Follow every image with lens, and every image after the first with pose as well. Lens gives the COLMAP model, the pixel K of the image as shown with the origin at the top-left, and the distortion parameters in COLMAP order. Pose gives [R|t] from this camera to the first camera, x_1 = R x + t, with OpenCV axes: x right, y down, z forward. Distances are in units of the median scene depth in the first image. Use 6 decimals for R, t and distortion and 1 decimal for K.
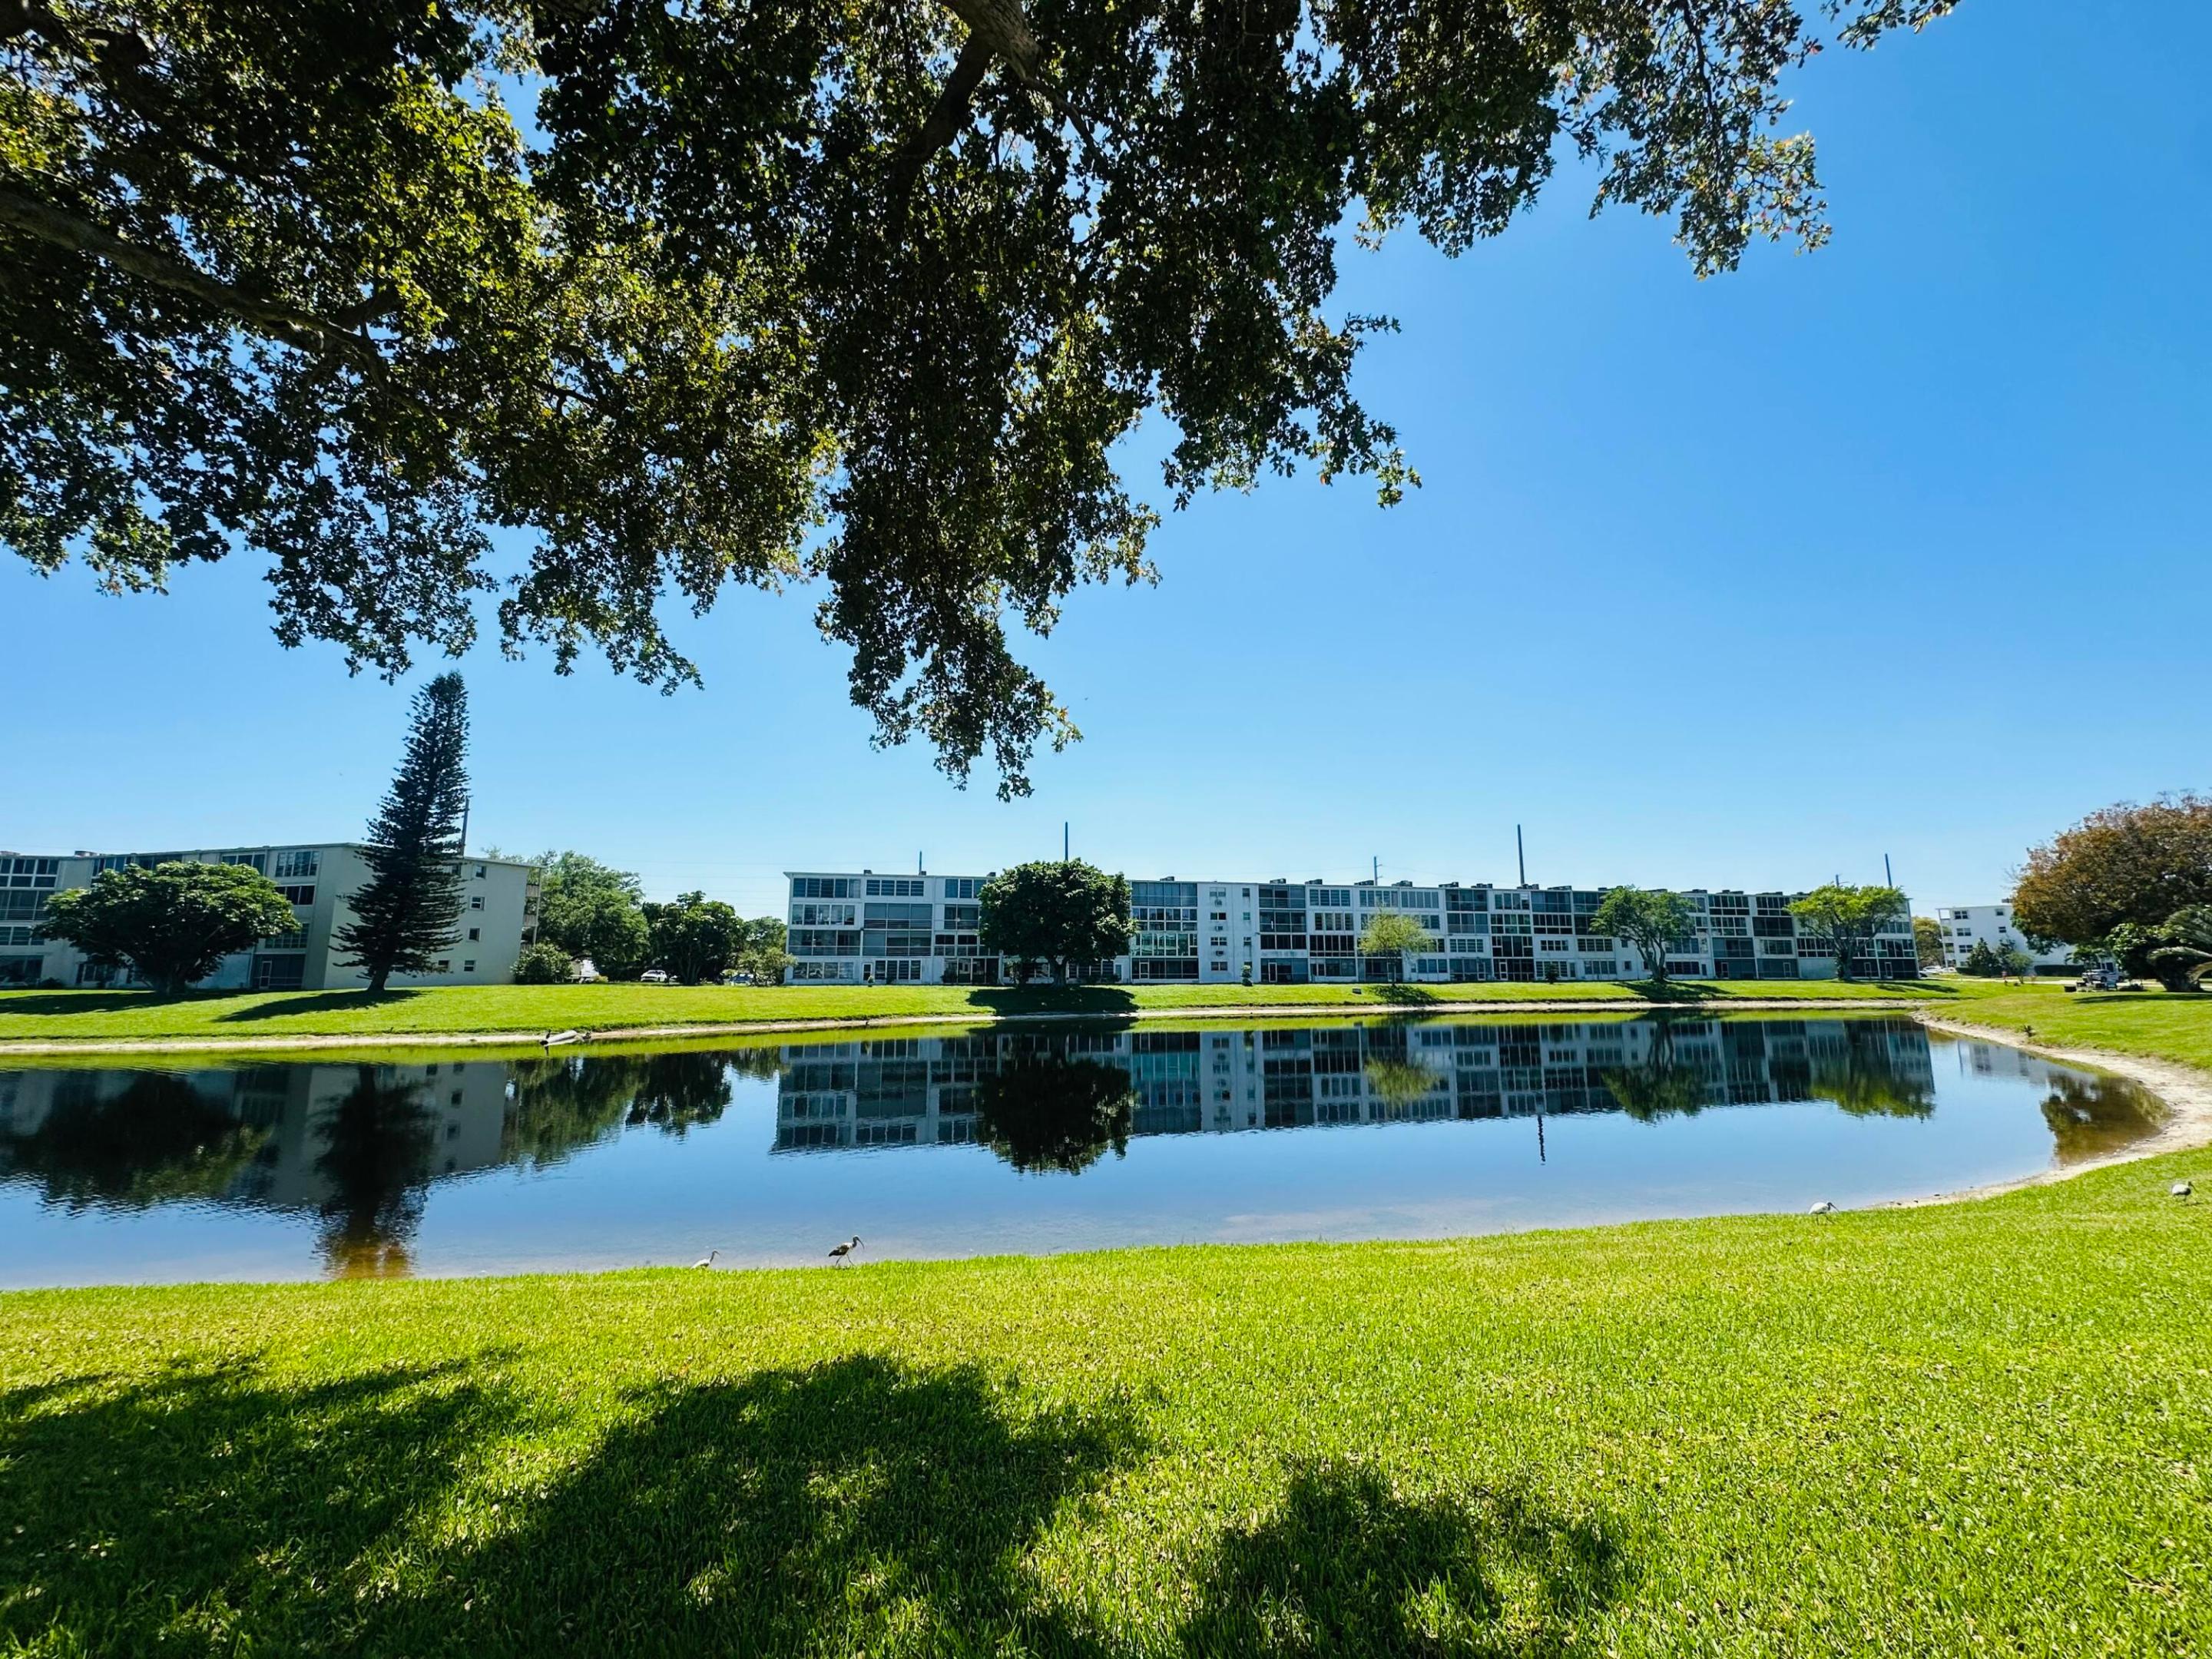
lens RADIAL K [[877.8, 0, 1106.0], [0, 877.8, 829.5], [0, 0, 1]] dist [-0.000956, -0.000212]
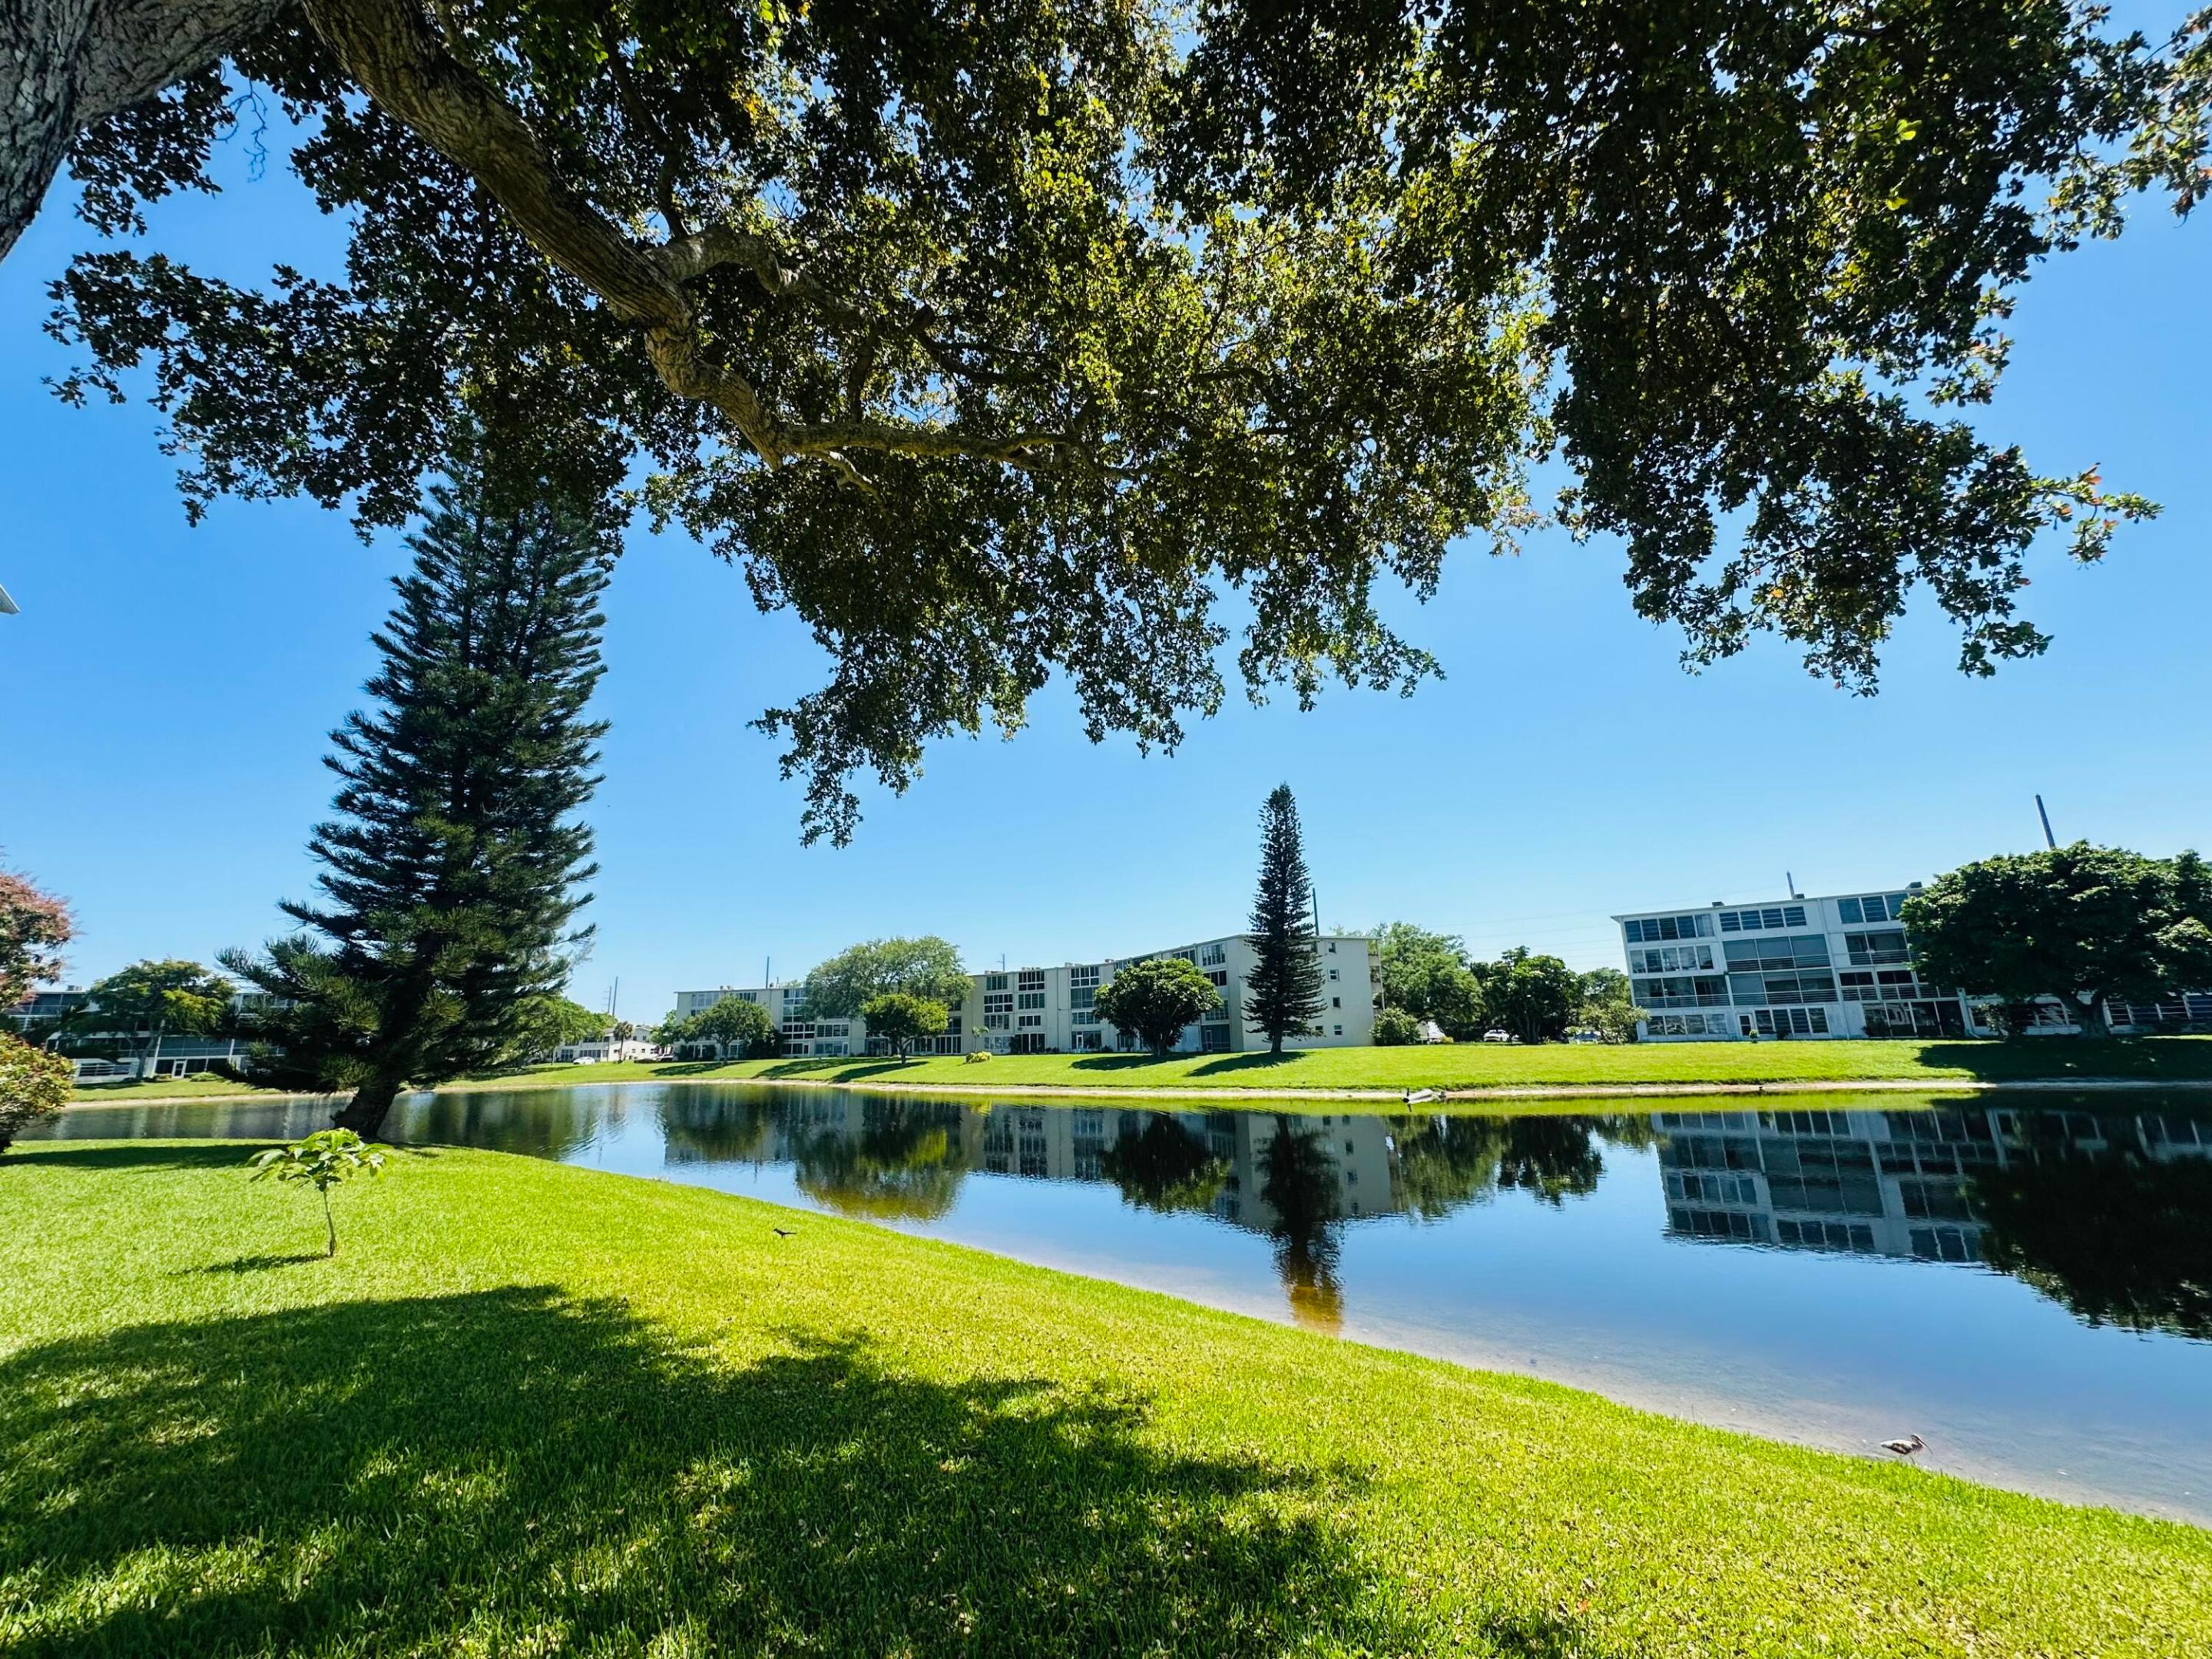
lens RADIAL K [[890.9, 0, 1102.3], [0, 890.9, 830.0], [0, 0, 1]] dist [-0.000016, -0.000227]
pose [[0.639255, -0.192847, -0.744421, -0.004418], [0.147133, 0.980833, -0.127744, 0.003257], [0.754788, -0.027868, 0.655377, 0.013569]]
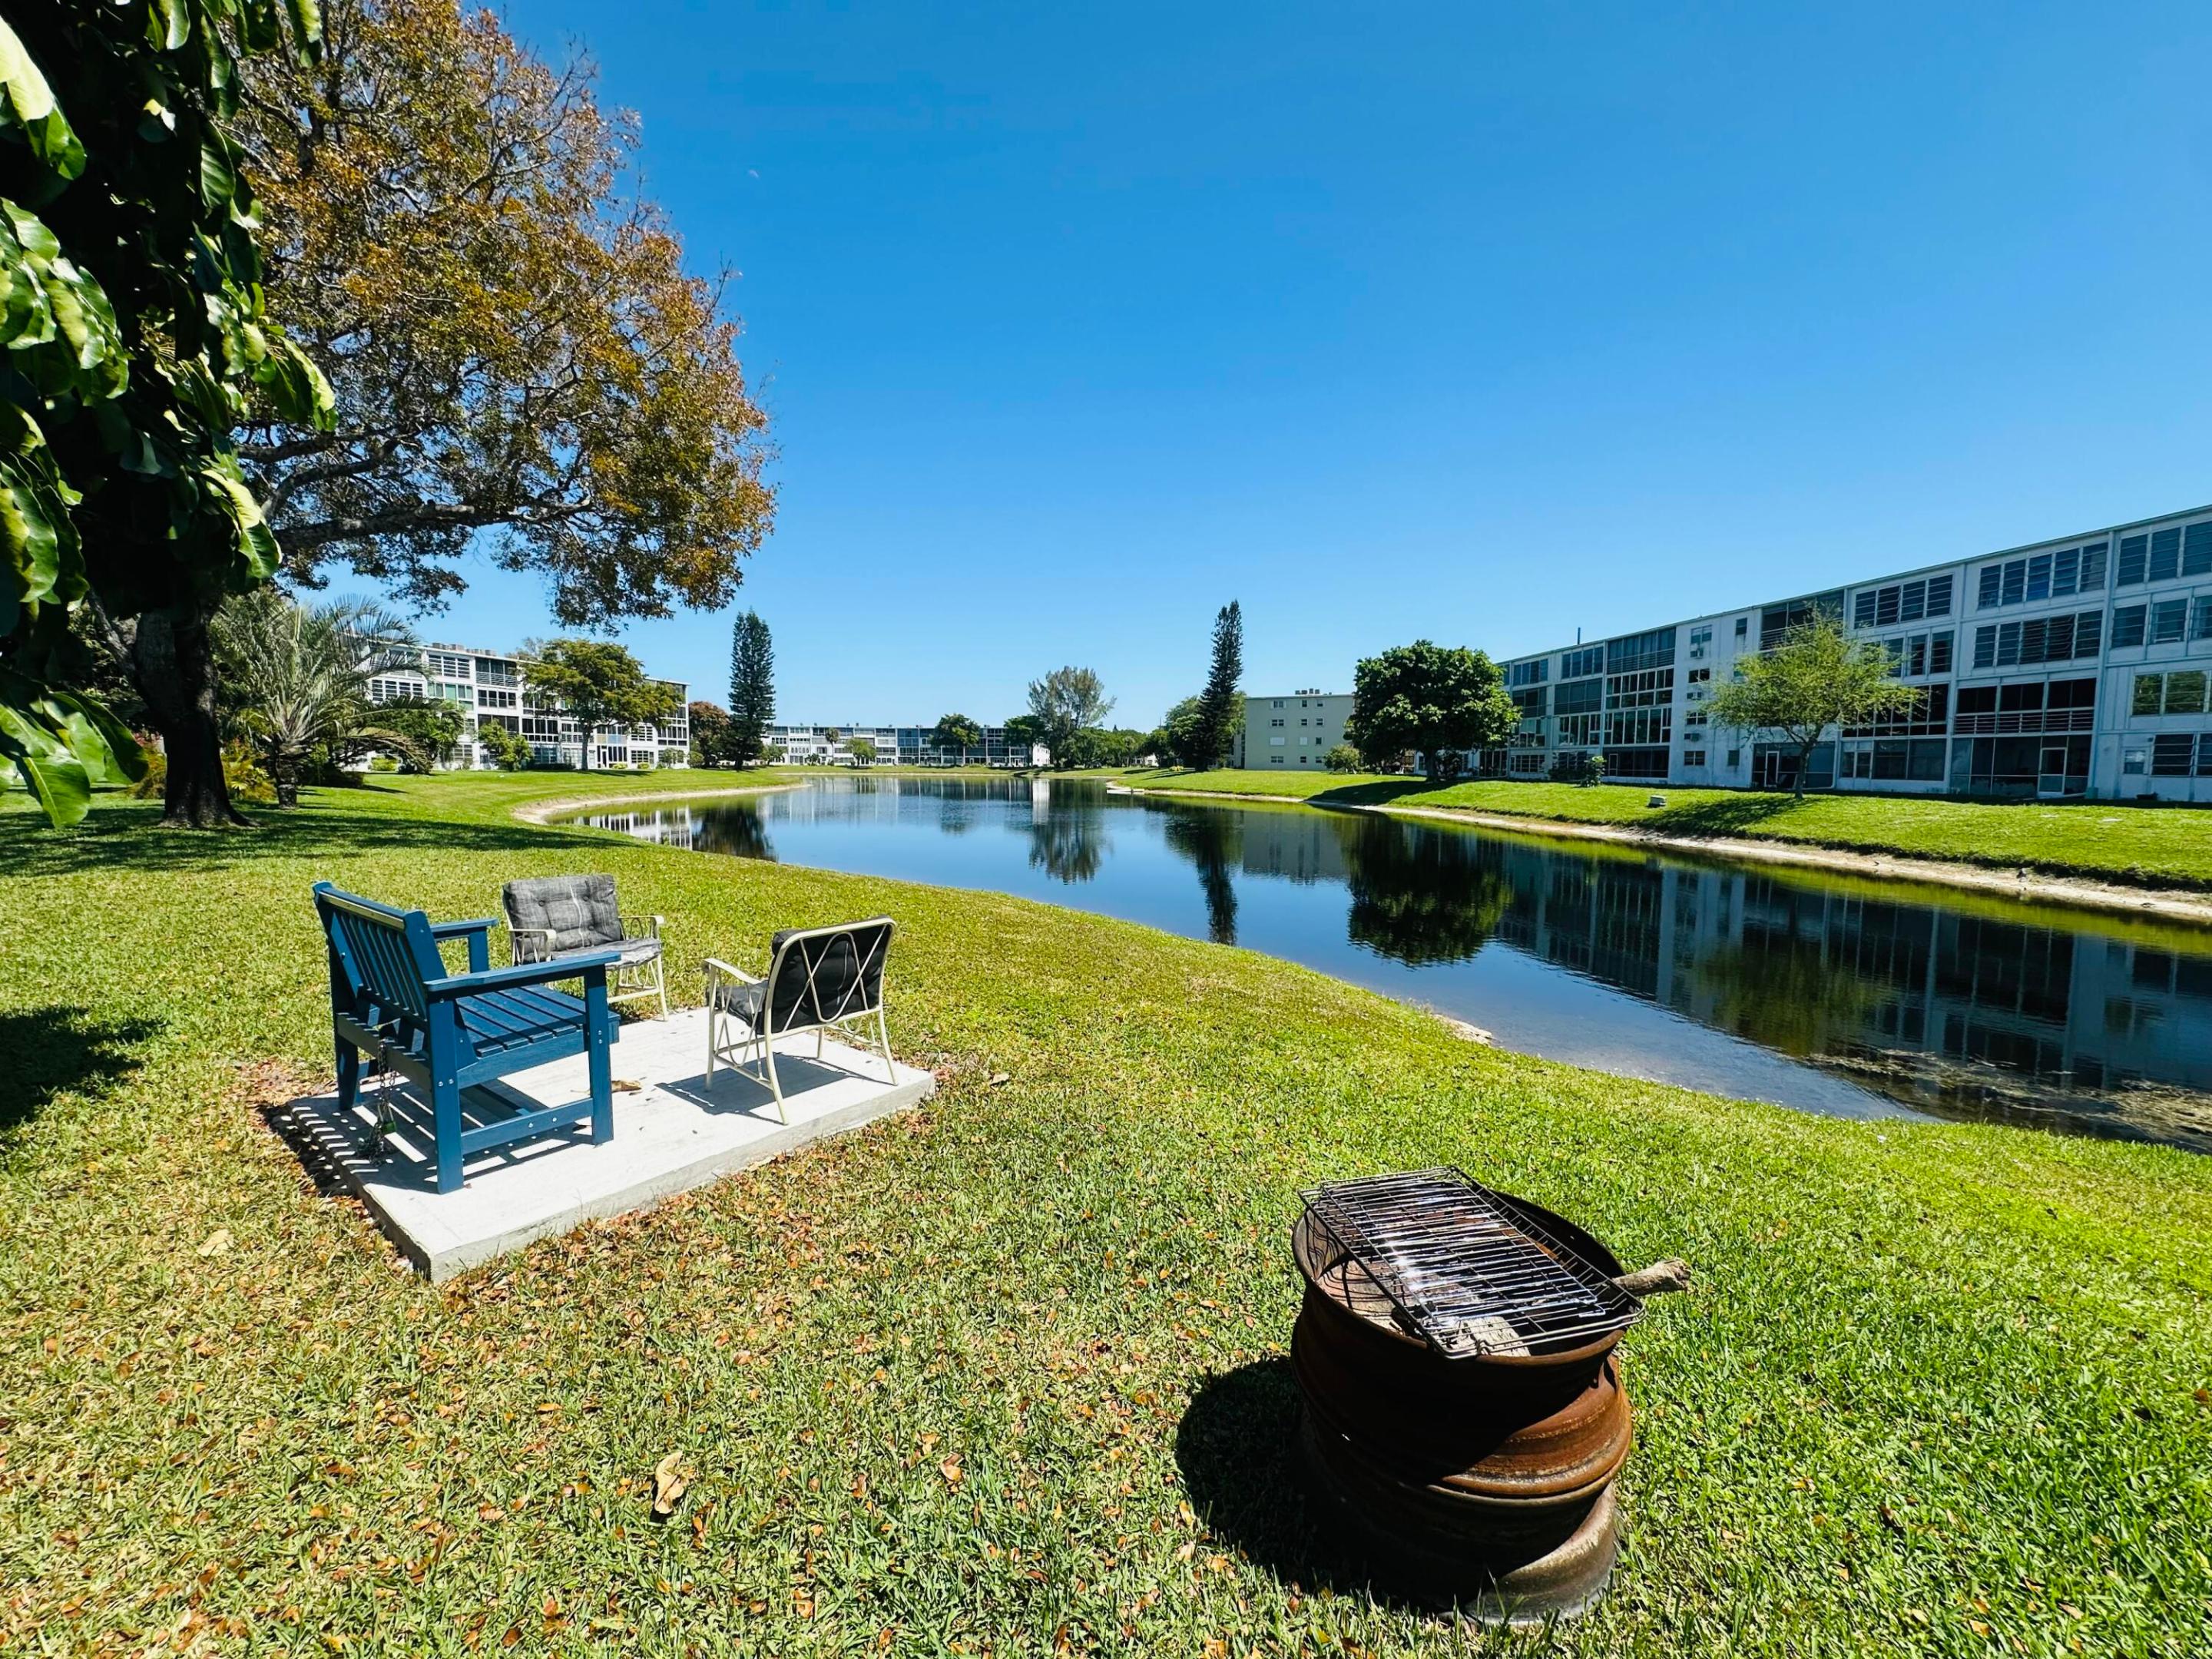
lens RADIAL K [[877.8, 0, 1106.0], [0, 877.8, 829.5], [0, 0, 1]] dist [-0.000956, -0.000212]
pose [[-0.185393, 0.073974, -0.979876, 1.574305], [0.145705, 0.988209, 0.047036, 0.227279], [0.971802, -0.134053, -0.193985, 1.393670]]
